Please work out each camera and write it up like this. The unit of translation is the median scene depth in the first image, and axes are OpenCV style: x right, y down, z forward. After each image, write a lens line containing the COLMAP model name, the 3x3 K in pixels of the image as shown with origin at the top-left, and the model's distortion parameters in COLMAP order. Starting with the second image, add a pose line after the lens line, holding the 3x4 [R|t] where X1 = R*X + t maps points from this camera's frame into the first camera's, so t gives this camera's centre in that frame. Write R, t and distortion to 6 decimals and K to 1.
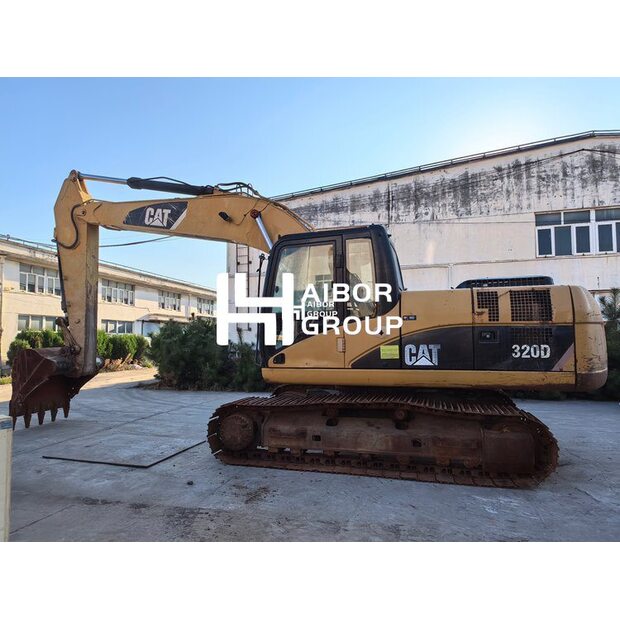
lens RADIAL K [[416.4, 0, 310.0], [0, 416.4, 310.0], [0, 0, 1]] dist [-0.002521, 0.001800]
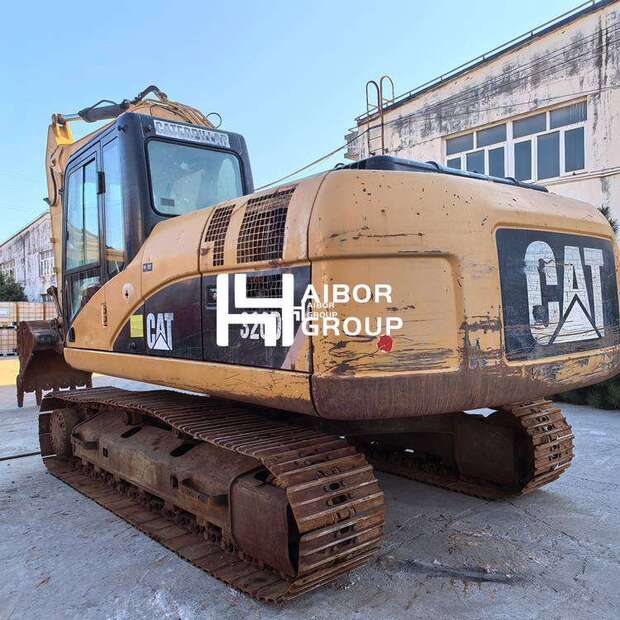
lens RADIAL K [[569.0, 0, 310.0], [0, 569.0, 310.0], [0, 0, 1]] dist [-0.006849, 0.024001]
pose [[0.841072, -0.013218, -0.540762, 0.828647], [0.054209, 0.996728, 0.059951, 0.041478], [0.538200, -0.079738, 0.839036, 0.440952]]
